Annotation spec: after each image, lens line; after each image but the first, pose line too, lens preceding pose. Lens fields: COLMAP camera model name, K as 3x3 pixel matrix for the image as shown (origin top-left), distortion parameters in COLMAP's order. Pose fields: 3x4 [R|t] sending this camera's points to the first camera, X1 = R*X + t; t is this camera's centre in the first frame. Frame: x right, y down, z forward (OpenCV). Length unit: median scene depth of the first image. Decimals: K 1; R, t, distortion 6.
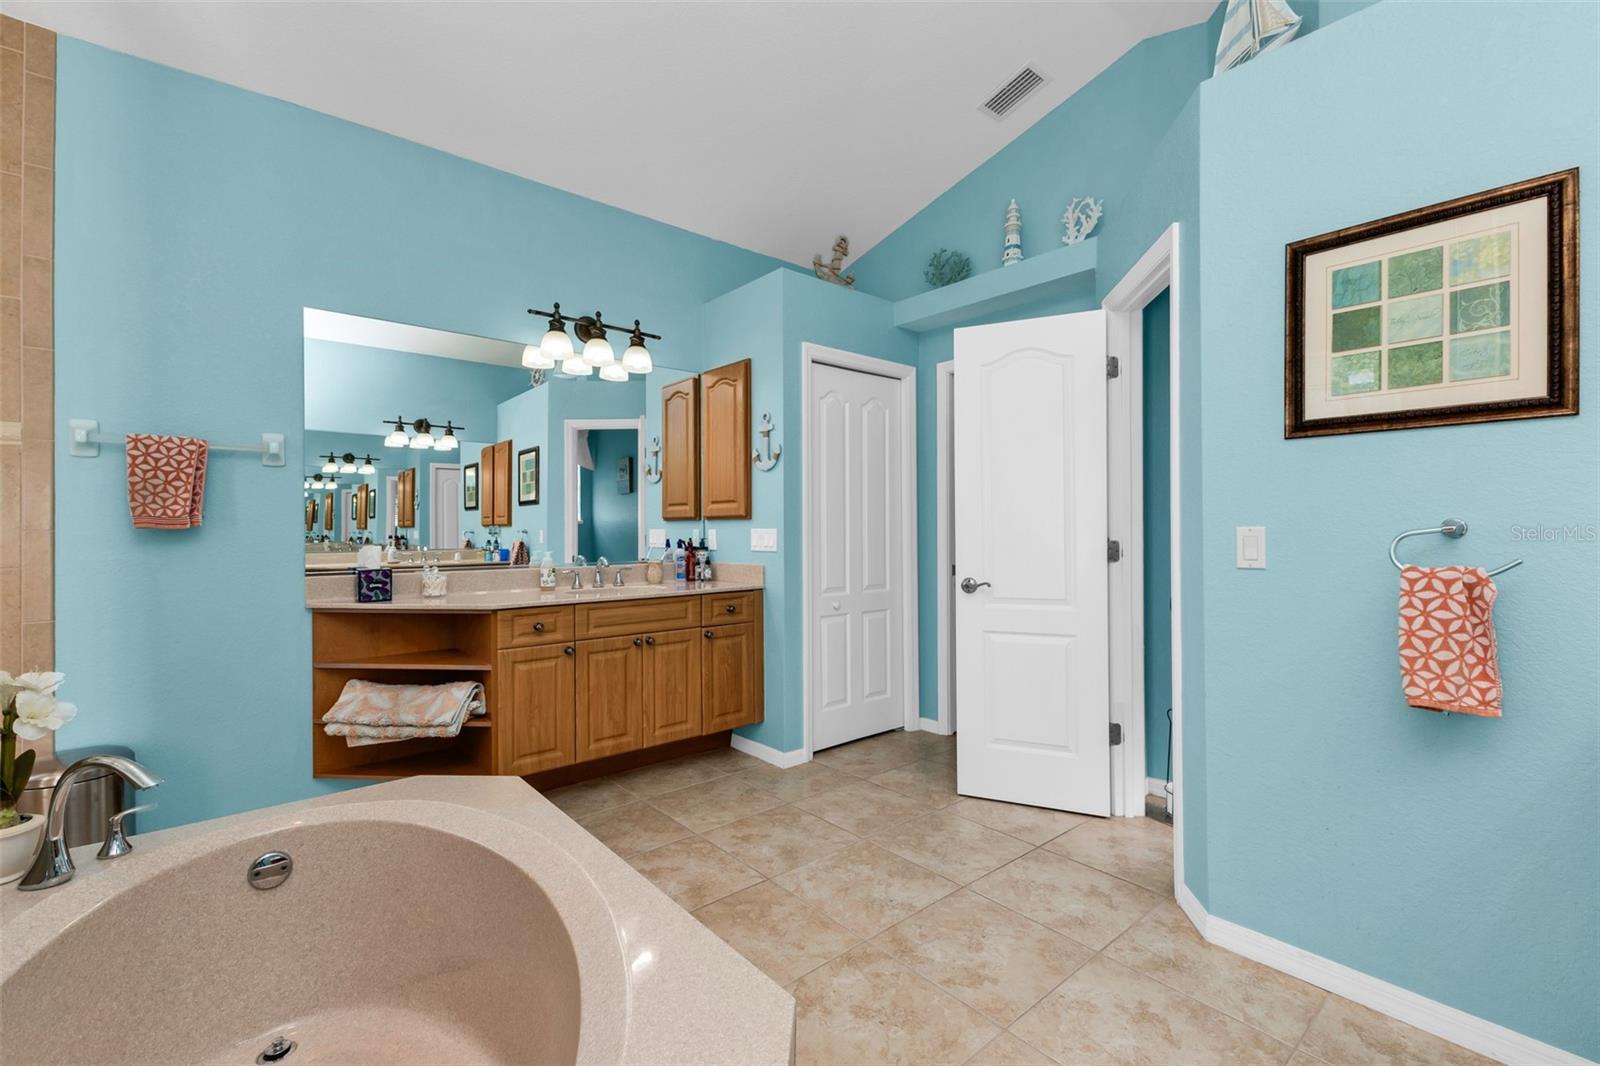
lens RADIAL K [[708.9, 0, 797.9], [0, 708.9, 532.8], [0, 0, 1]] dist [0.001084, -0.000764]
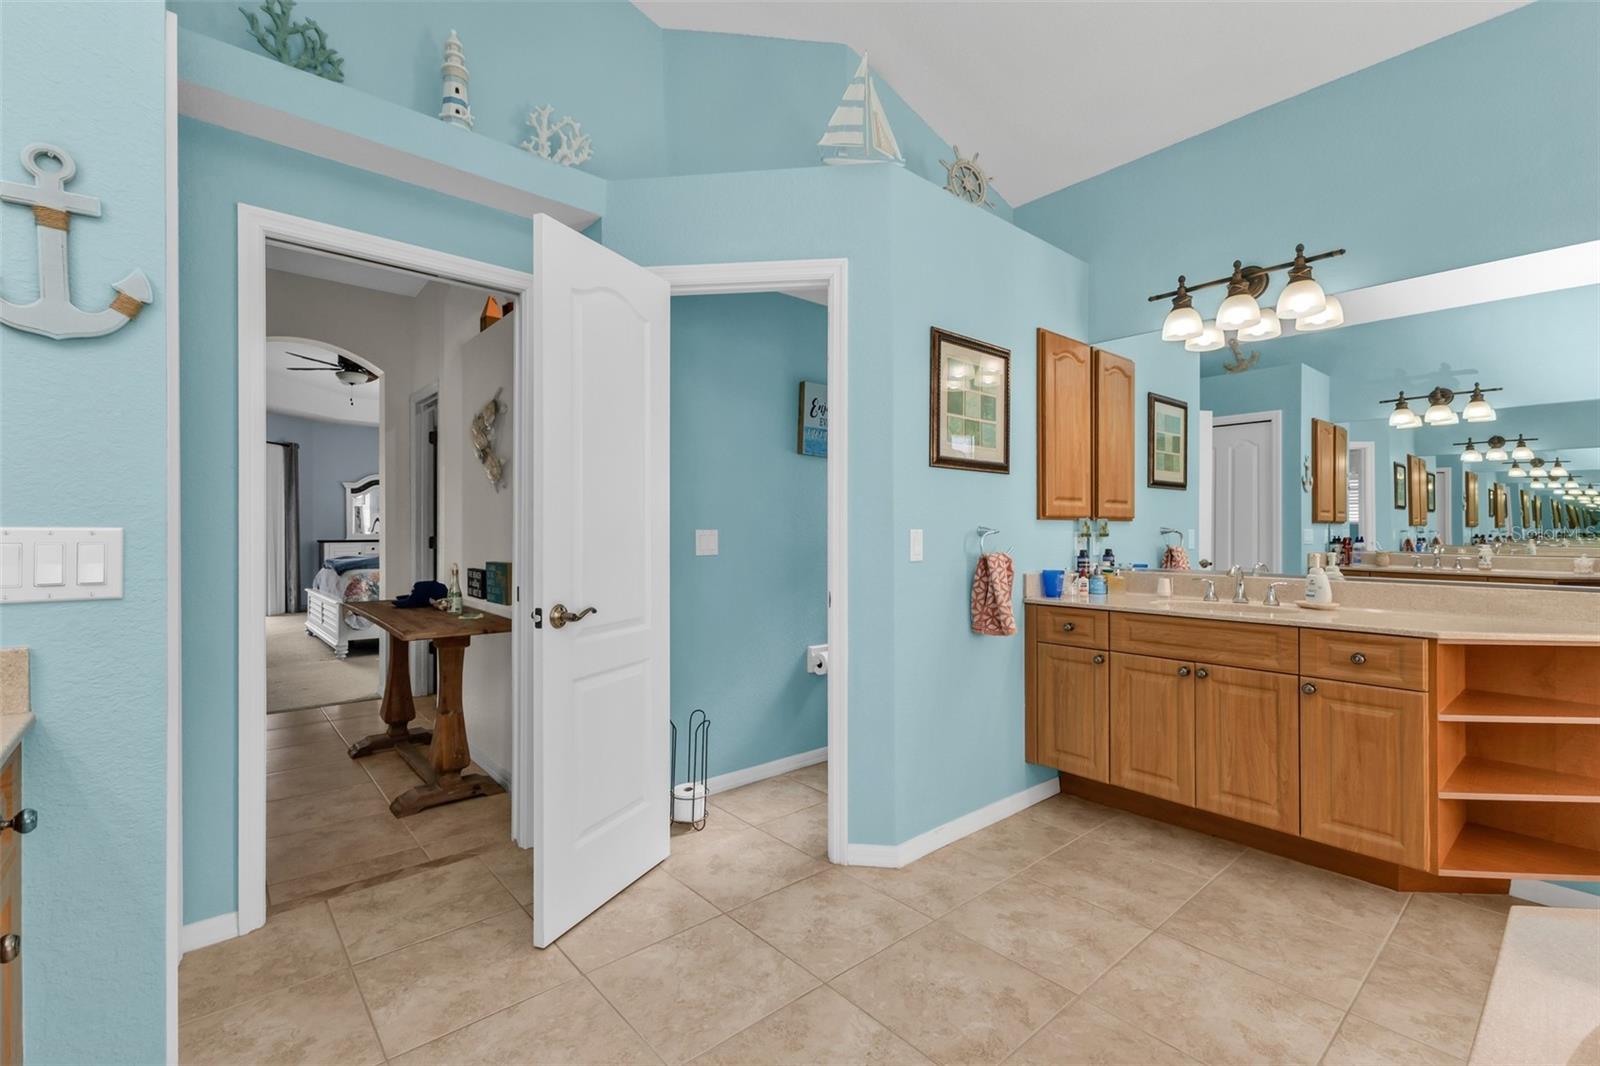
lens RADIAL K [[708.9, 0, 797.9], [0, 708.9, 532.8], [0, 0, 1]] dist [0.001084, -0.000764]
pose [[-0.037351, 0.001491, 0.999301, -0.622244], [0.004812, 0.999988, -0.001312, -0.002086], [-0.999291, 0.004760, -0.037357, 1.184457]]
